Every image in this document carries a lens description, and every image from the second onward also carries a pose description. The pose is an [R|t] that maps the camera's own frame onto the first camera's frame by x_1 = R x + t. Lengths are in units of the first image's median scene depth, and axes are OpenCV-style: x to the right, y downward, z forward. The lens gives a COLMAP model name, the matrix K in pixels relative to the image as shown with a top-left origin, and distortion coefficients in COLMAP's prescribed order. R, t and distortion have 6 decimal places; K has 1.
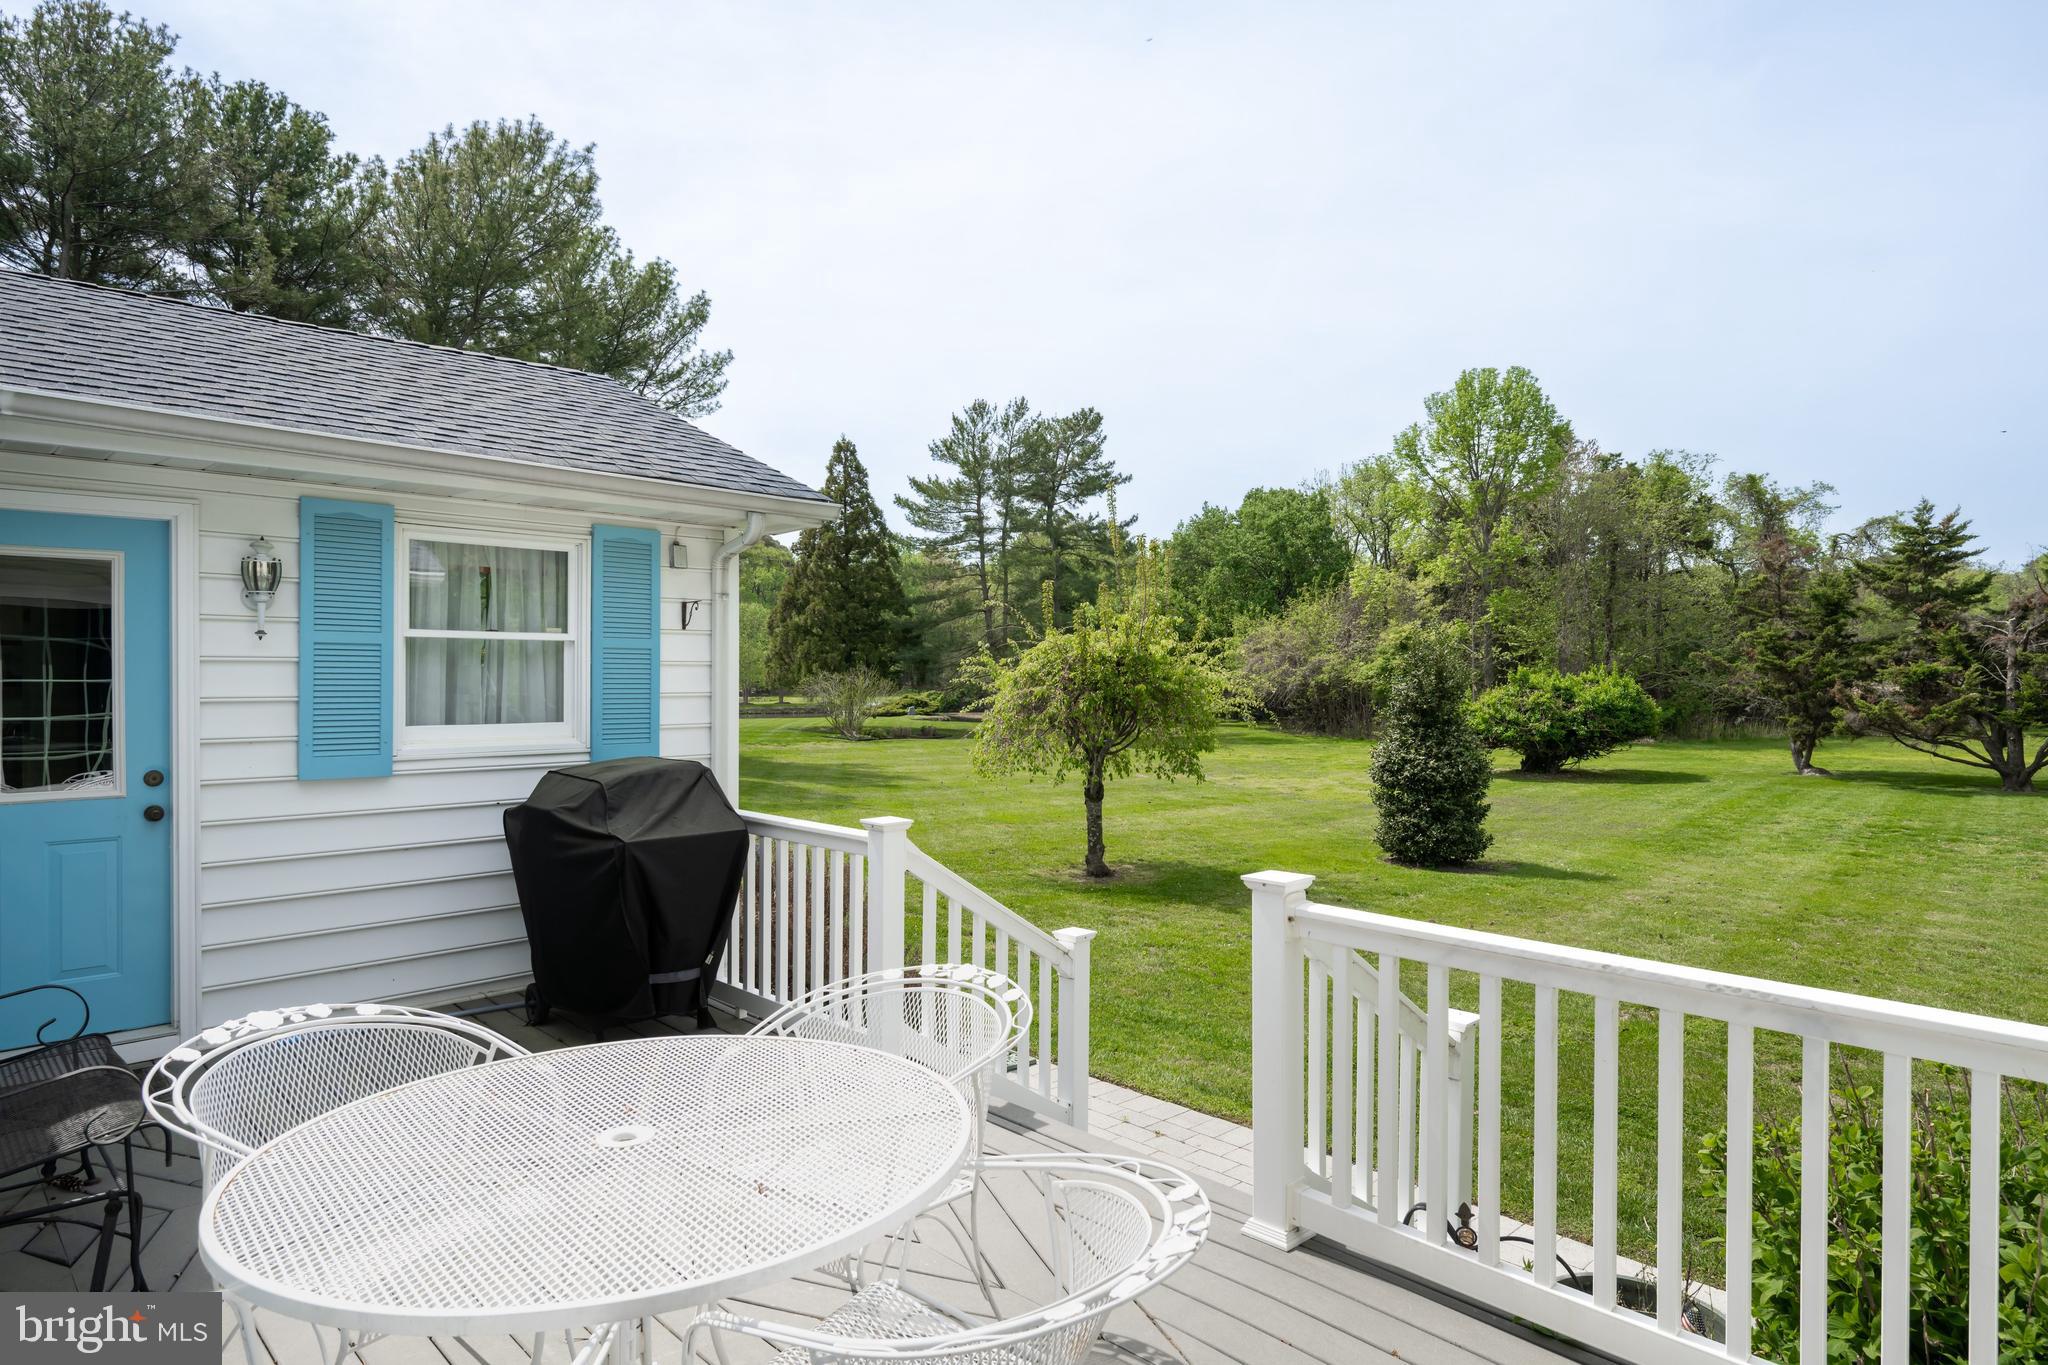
lens RADIAL K [[1165.4, 0, 1029.3], [0, 1165.4, 677.8], [0, 0, 1]] dist [0.029246, 0.001406]
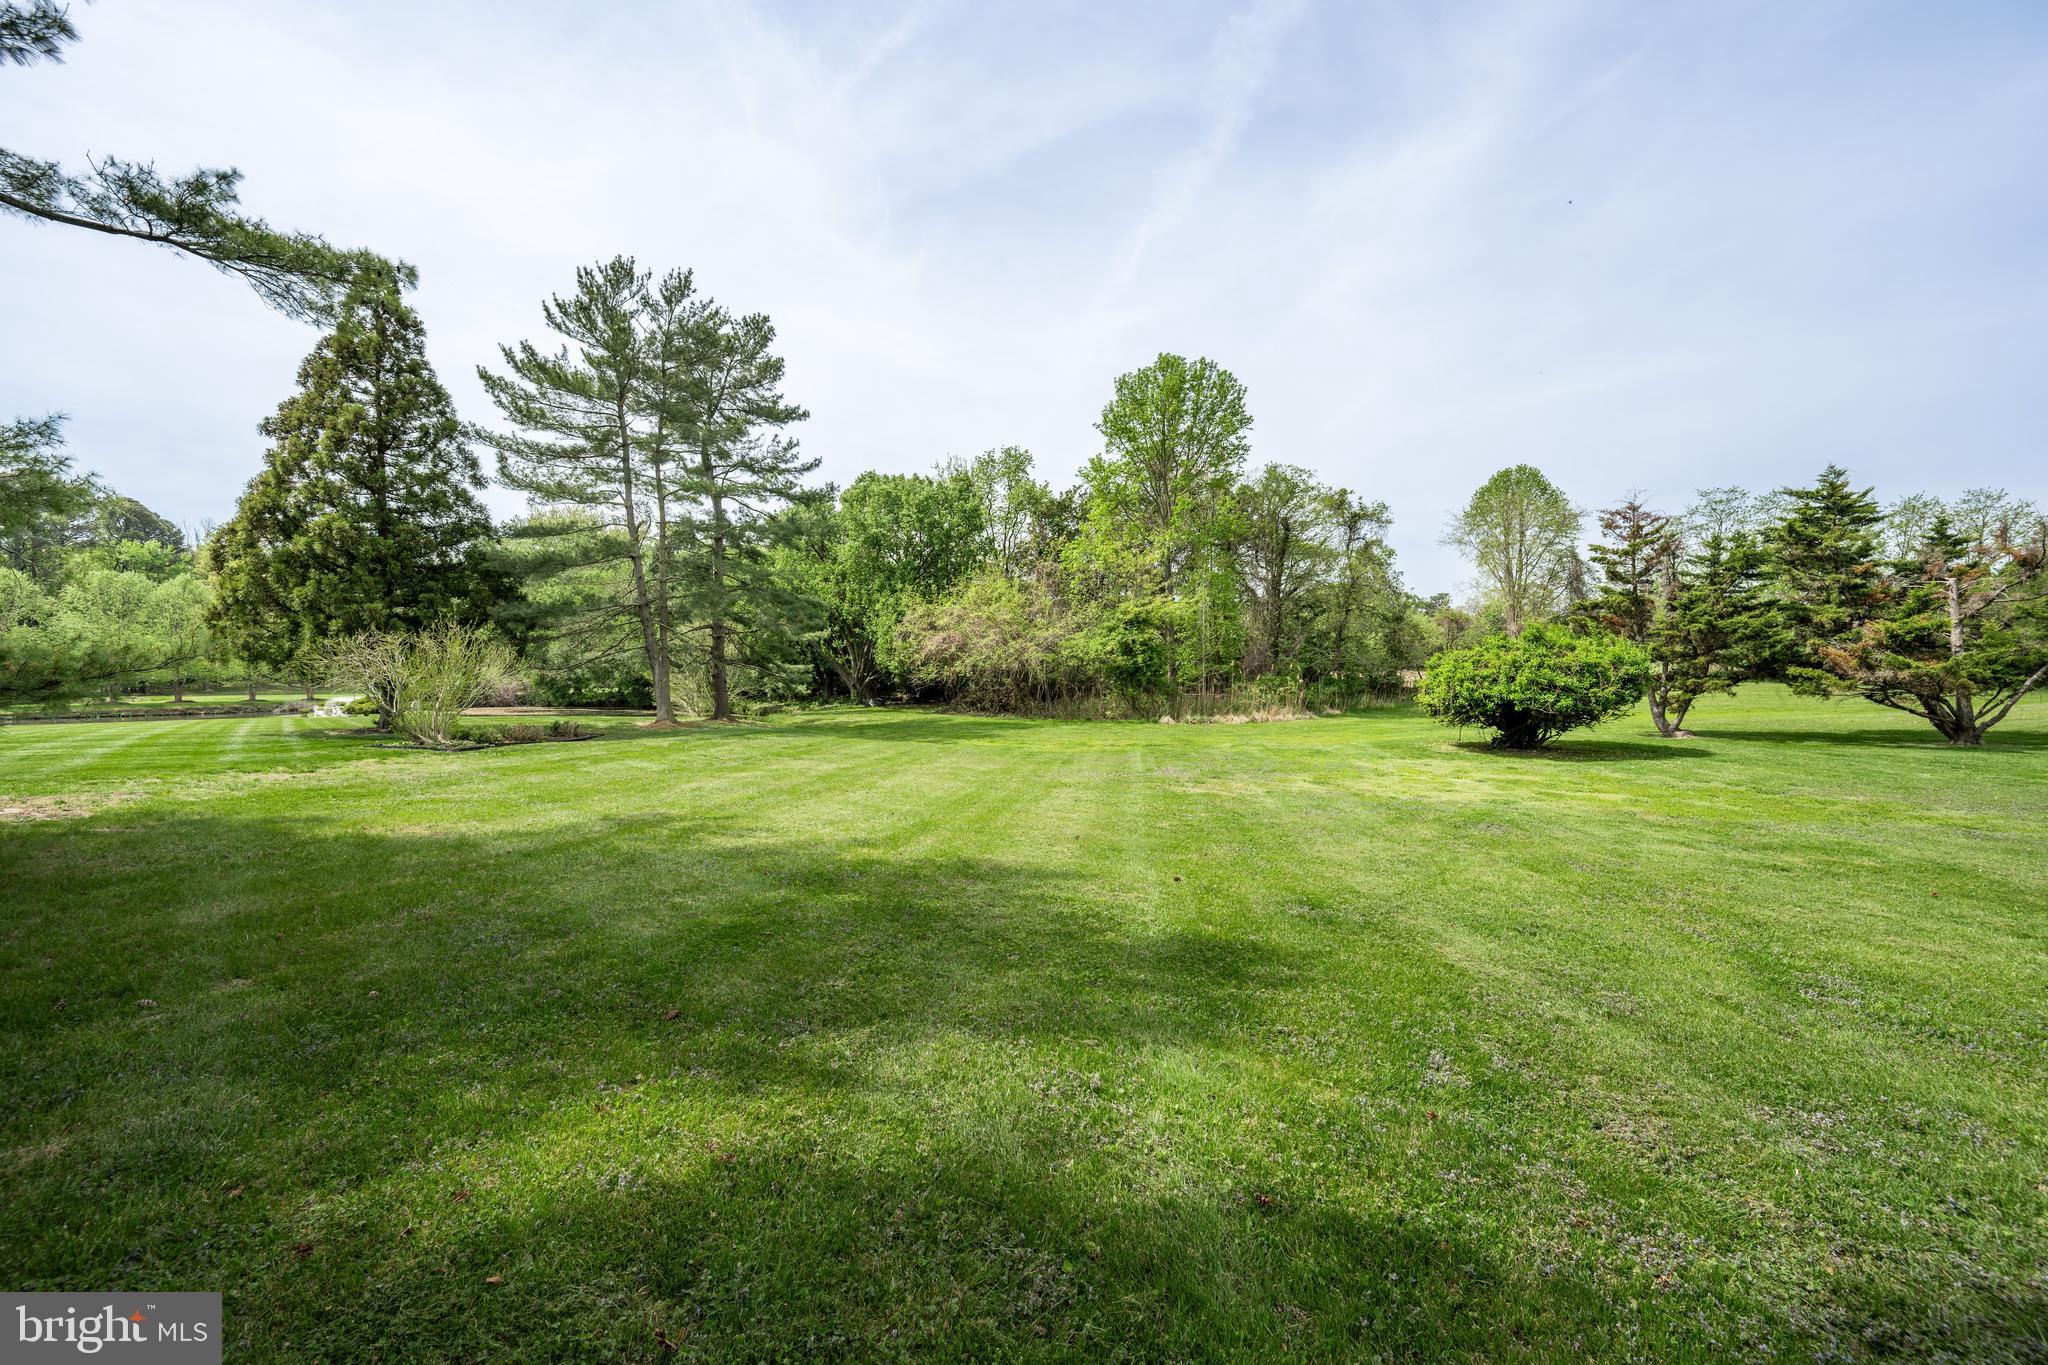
lens RADIAL K [[830.5, 0, 1030.2], [0, 830.5, 684.6], [0, 0, 1]] dist [-0.001843, 0.000978]
pose [[0.815511, -0.010209, 0.578651, -0.134663], [0.005730, 0.999938, 0.009567, 0.016695], [-0.578713, -0.004486, 0.815519, 0.447324]]
